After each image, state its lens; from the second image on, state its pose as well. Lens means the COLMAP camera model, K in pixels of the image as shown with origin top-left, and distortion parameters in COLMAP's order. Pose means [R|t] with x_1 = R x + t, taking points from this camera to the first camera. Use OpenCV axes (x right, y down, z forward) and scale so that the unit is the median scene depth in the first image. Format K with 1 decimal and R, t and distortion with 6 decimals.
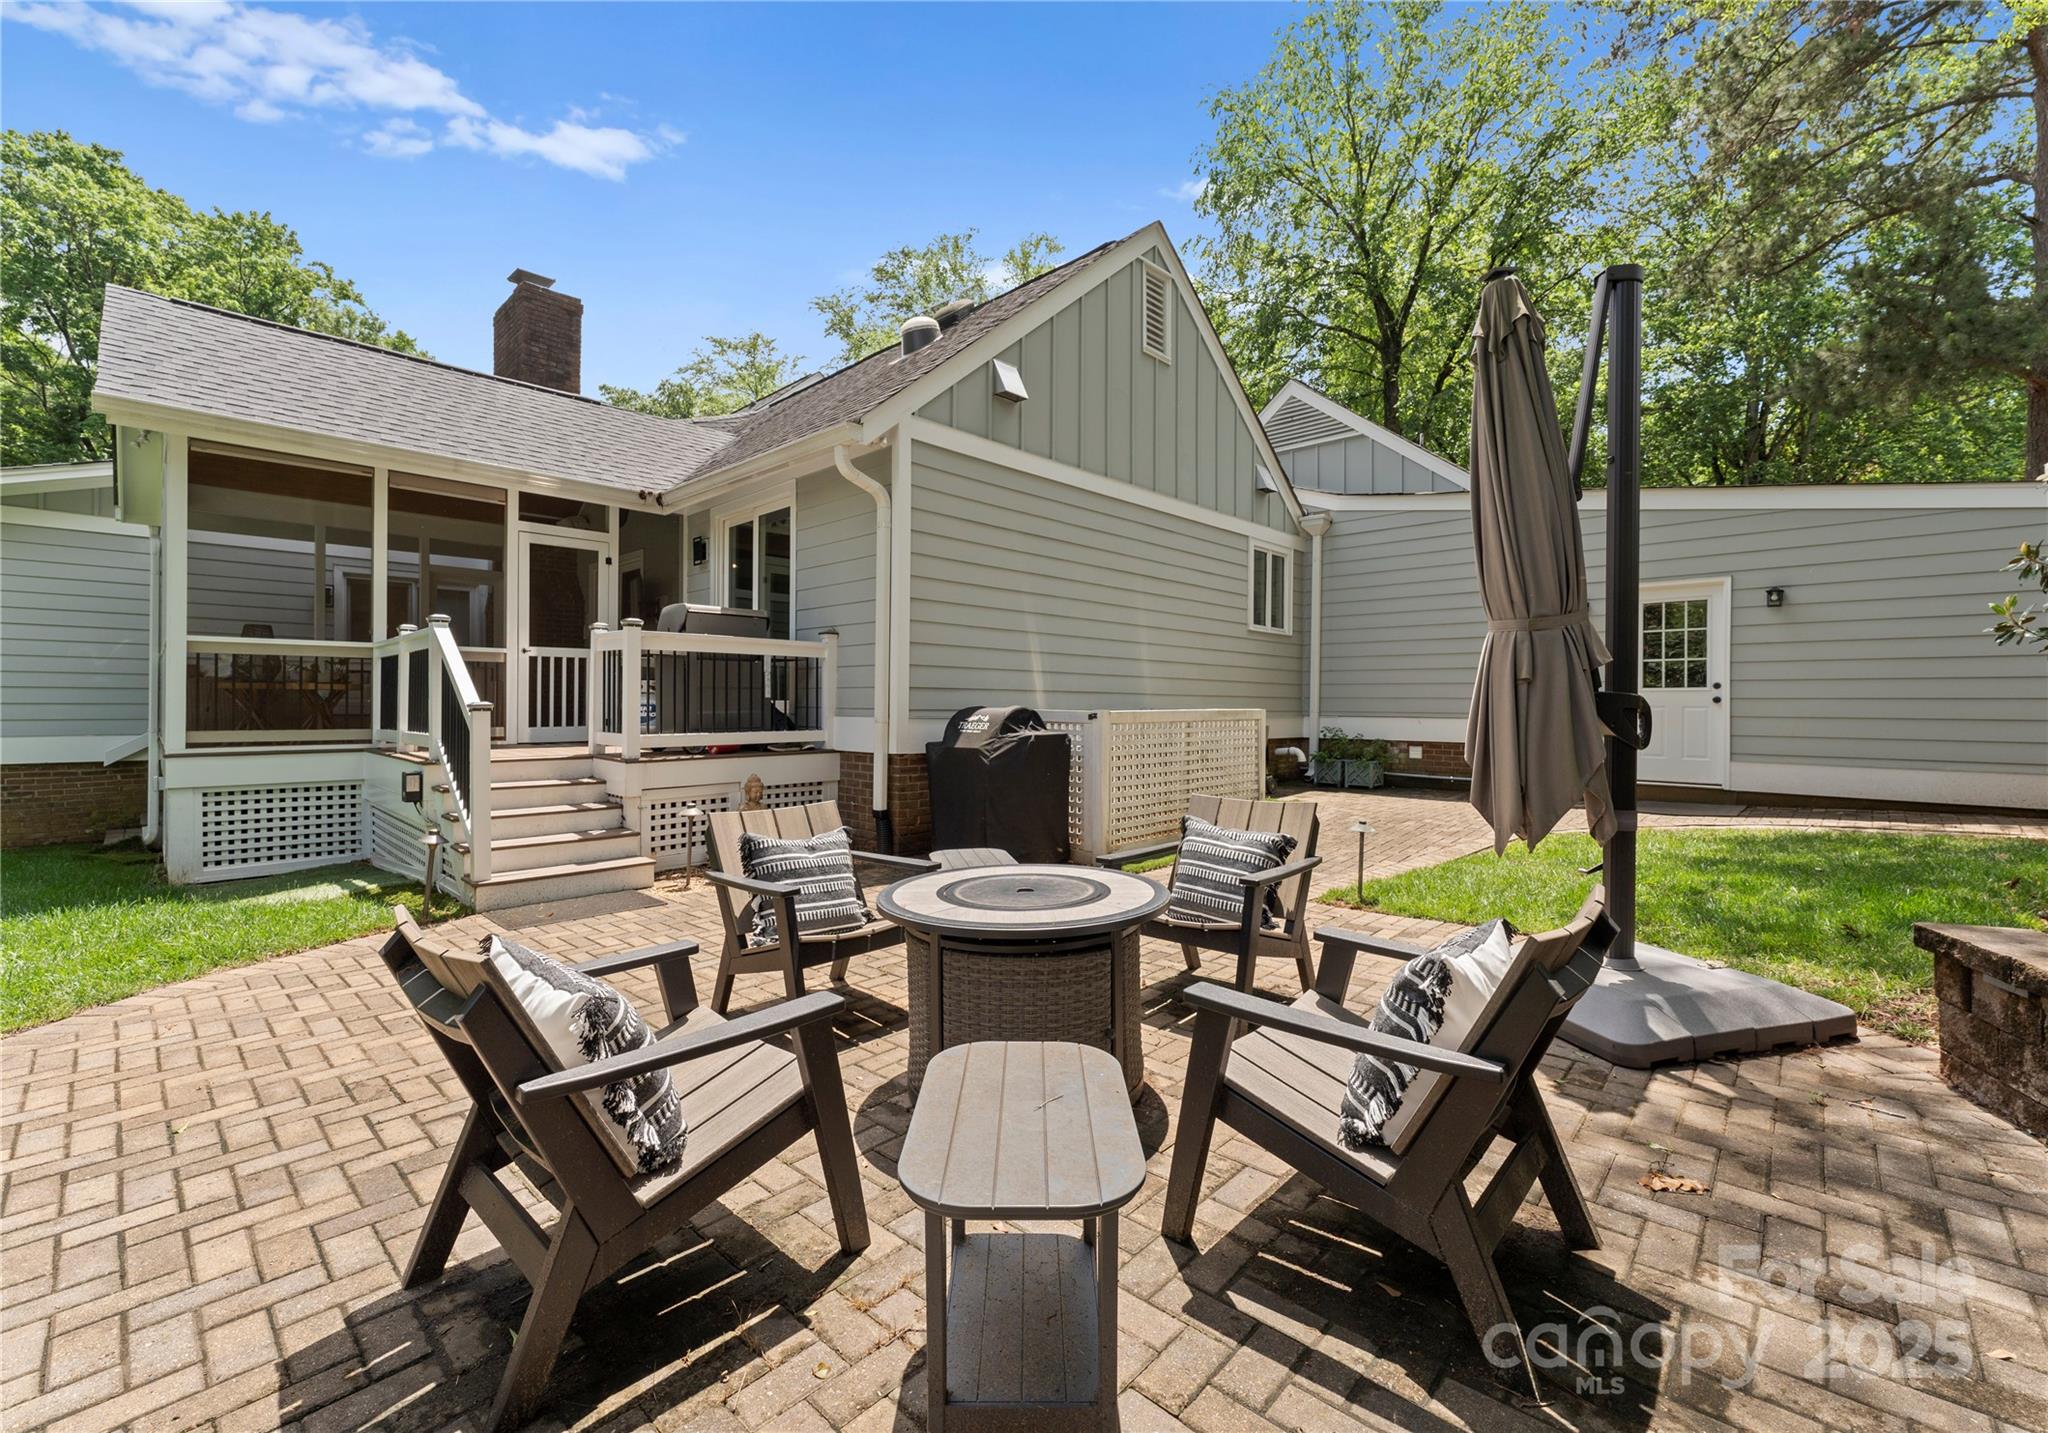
lens RADIAL K [[870.7, 0, 1022.2], [0, 870.7, 710.0], [0, 0, 1]] dist [0.000110, 0.001564]
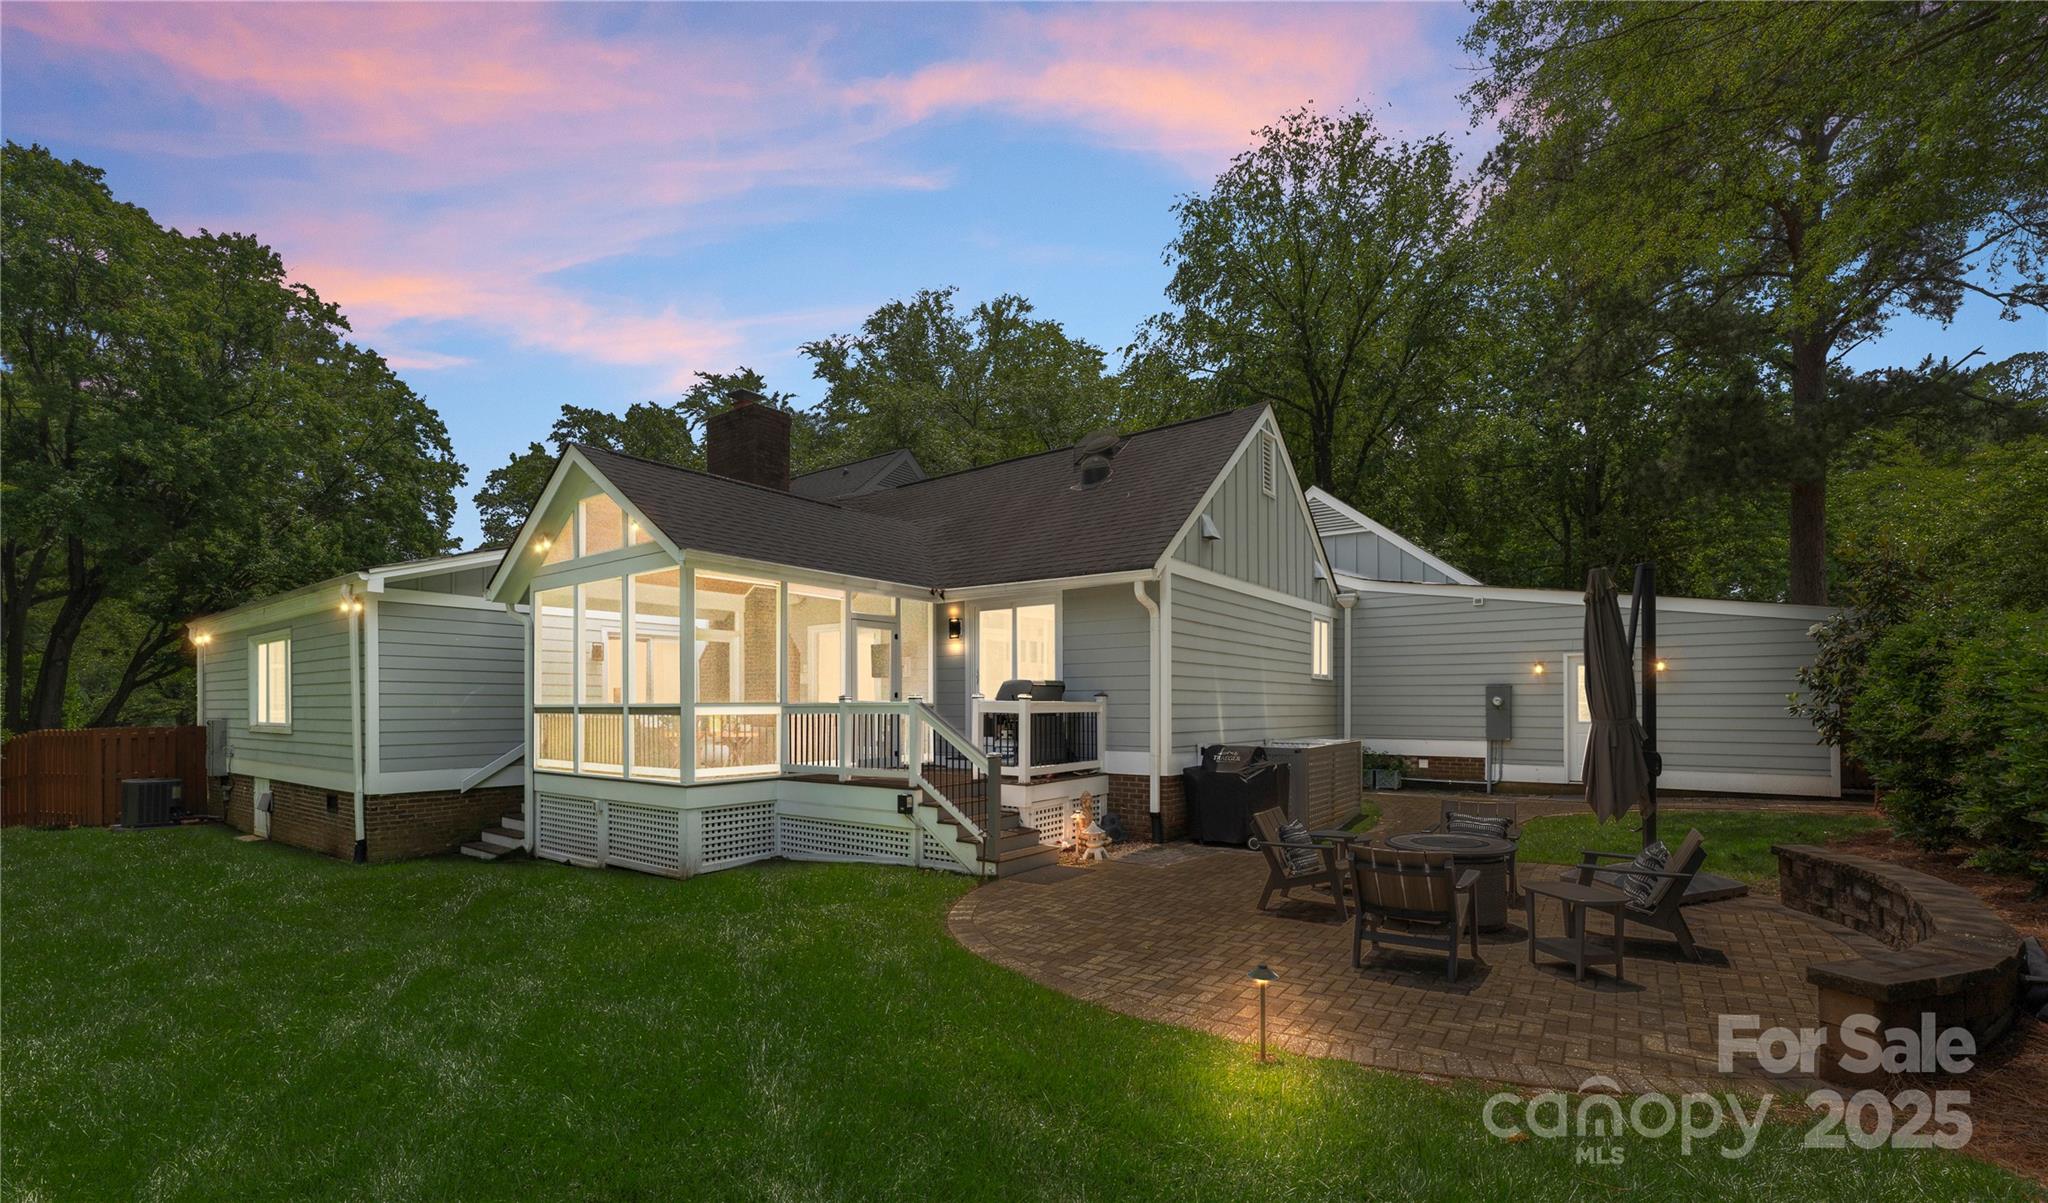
lens RADIAL K [[836.9, 0, 1046.1], [0, 836.9, 711.0], [0, 0, 1]] dist [0.003687, 0.000403]
pose [[0.991363, -0.008472, 0.130873, -0.450156], [0.008907, 0.999957, -0.002741, -0.052165], [-0.130844, 0.003883, 0.991395, -0.373496]]
